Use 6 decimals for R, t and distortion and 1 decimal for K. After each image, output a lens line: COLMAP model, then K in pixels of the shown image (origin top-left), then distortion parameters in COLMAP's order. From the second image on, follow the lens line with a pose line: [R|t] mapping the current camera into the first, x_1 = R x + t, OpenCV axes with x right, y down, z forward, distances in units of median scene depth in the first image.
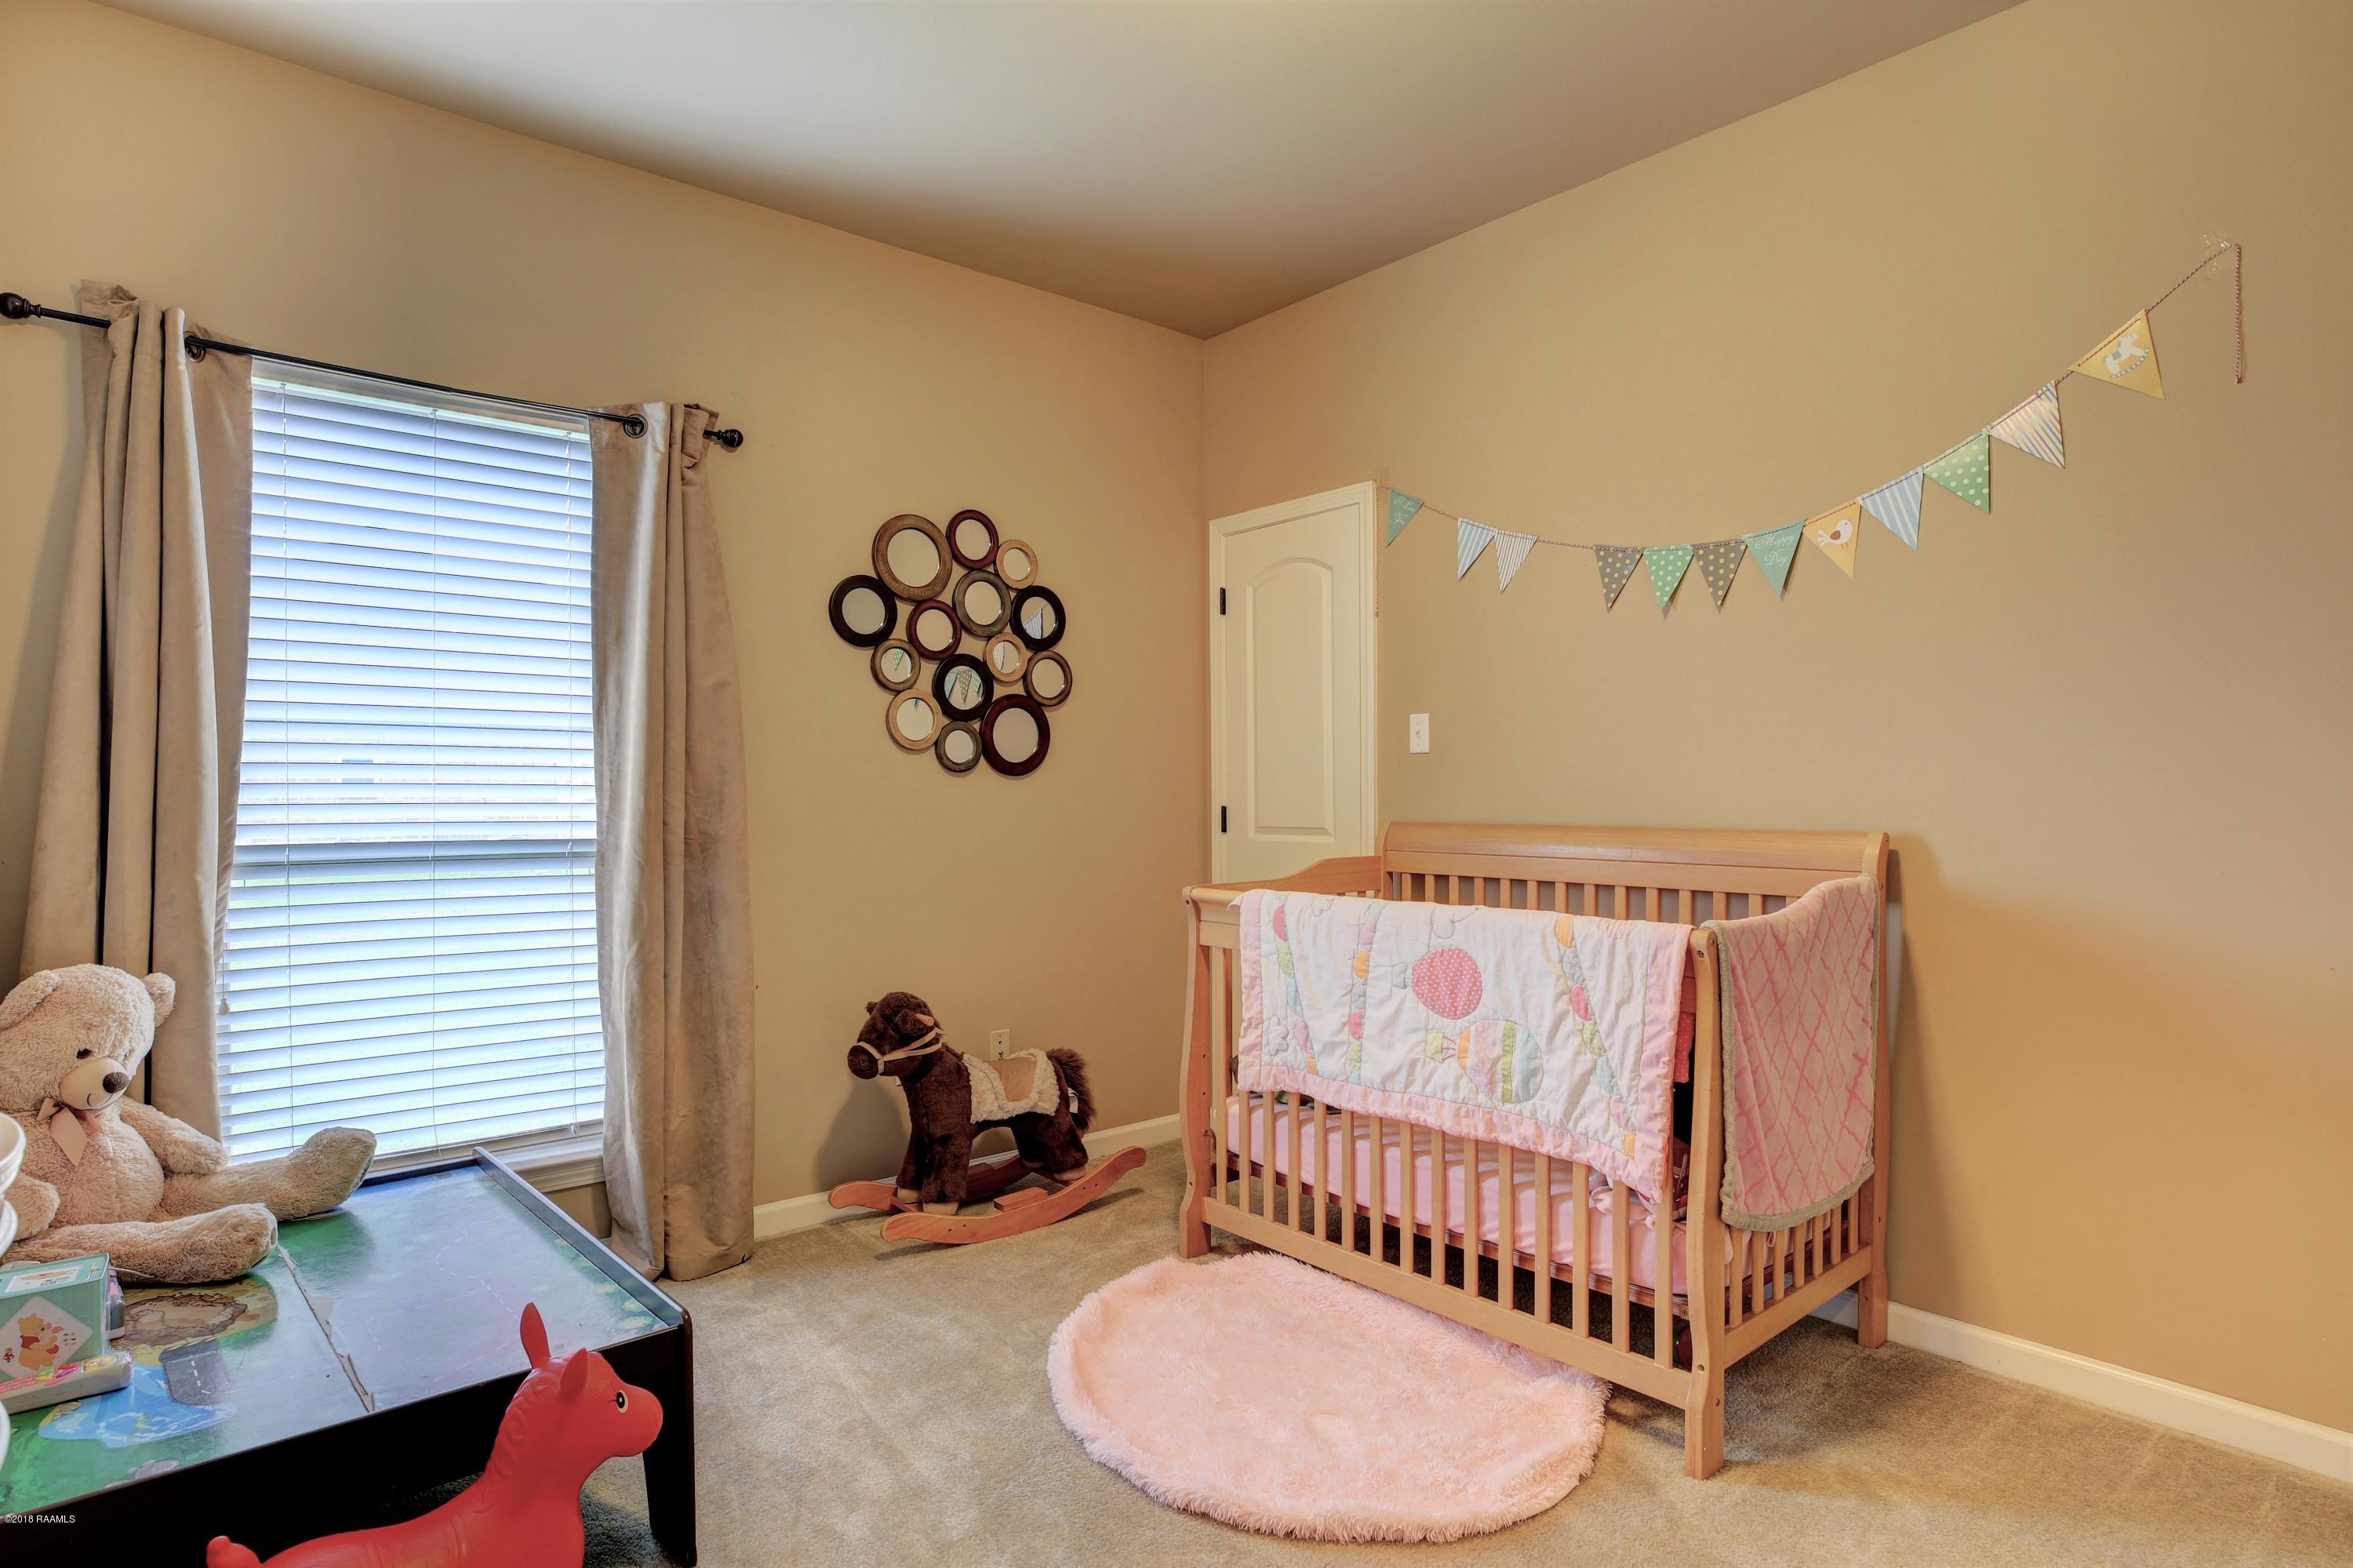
lens RADIAL K [[1267.4, 0, 1176.8], [0, 1267.4, 790.4], [0, 0, 1]] dist [-0.005745, -0.000809]
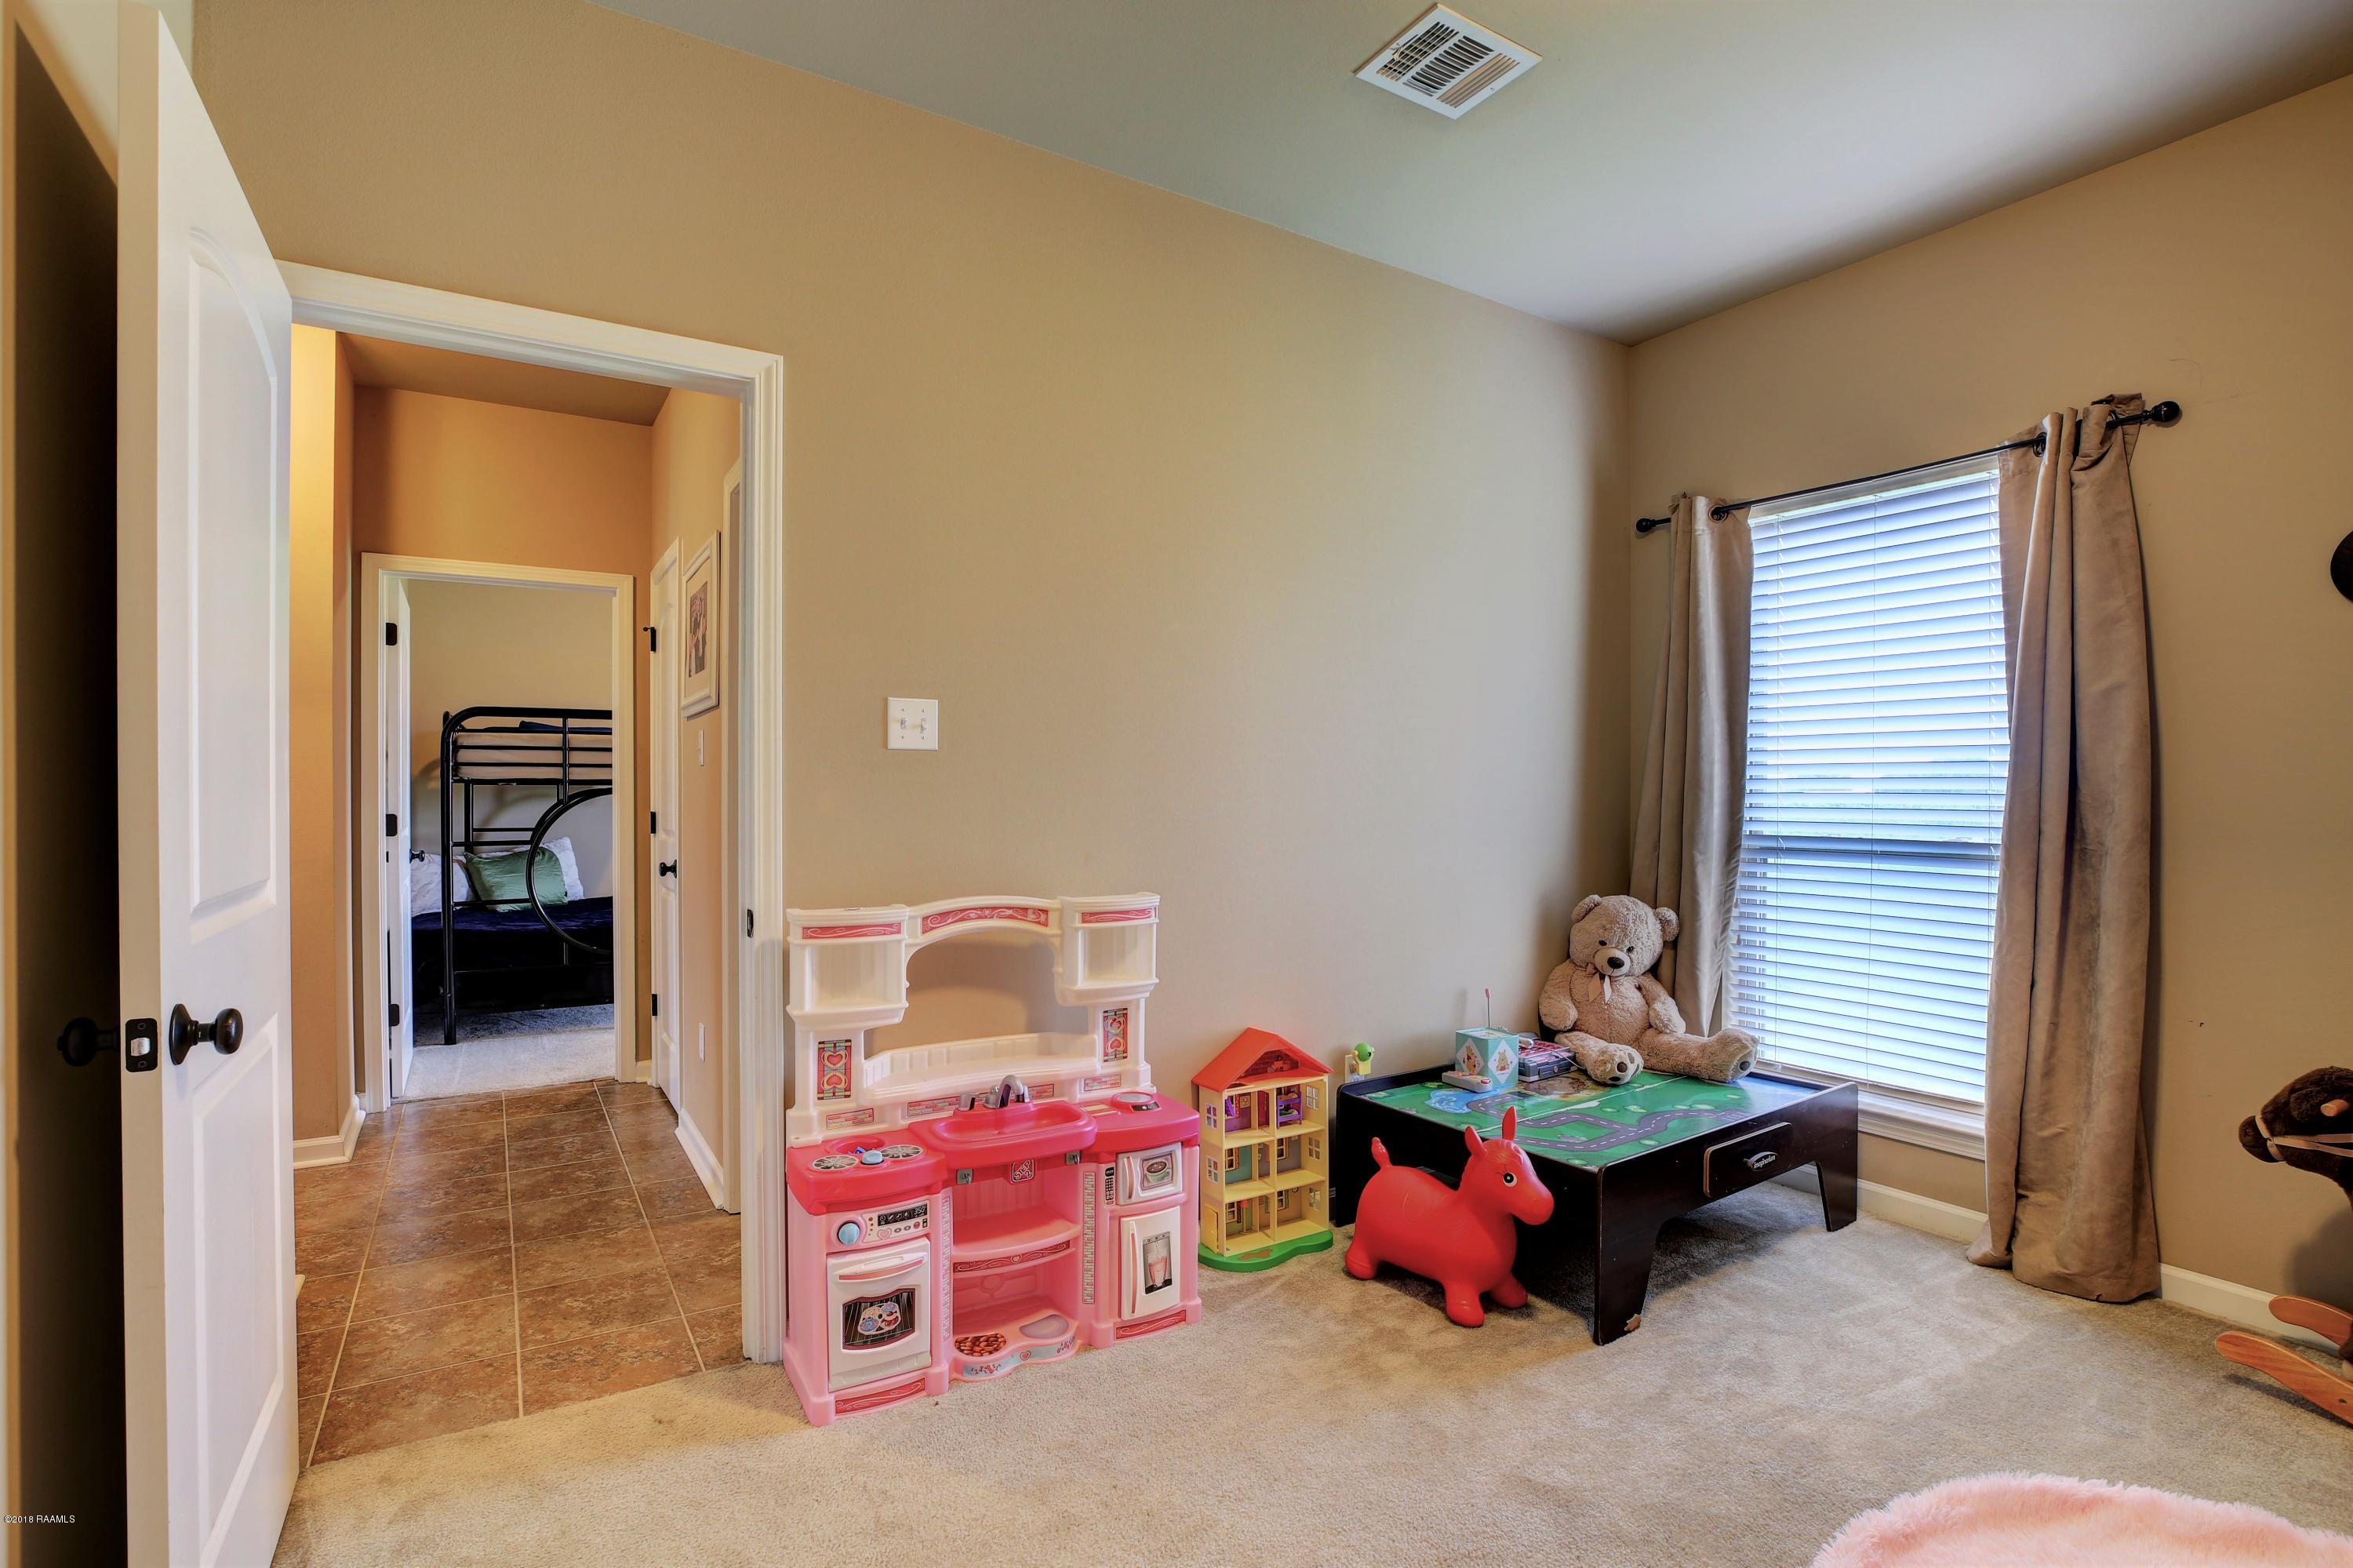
lens RADIAL K [[1172.1, 0, 1175.1], [0, 1172.1, 780.9], [0, 0, 1]] dist [-0.001430, 0.000263]
pose [[-0.136336, -0.009571, -0.990616, 0.710284], [-0.004633, 0.999949, -0.009023, -0.003505], [0.990652, 0.003359, -0.136373, 0.506267]]
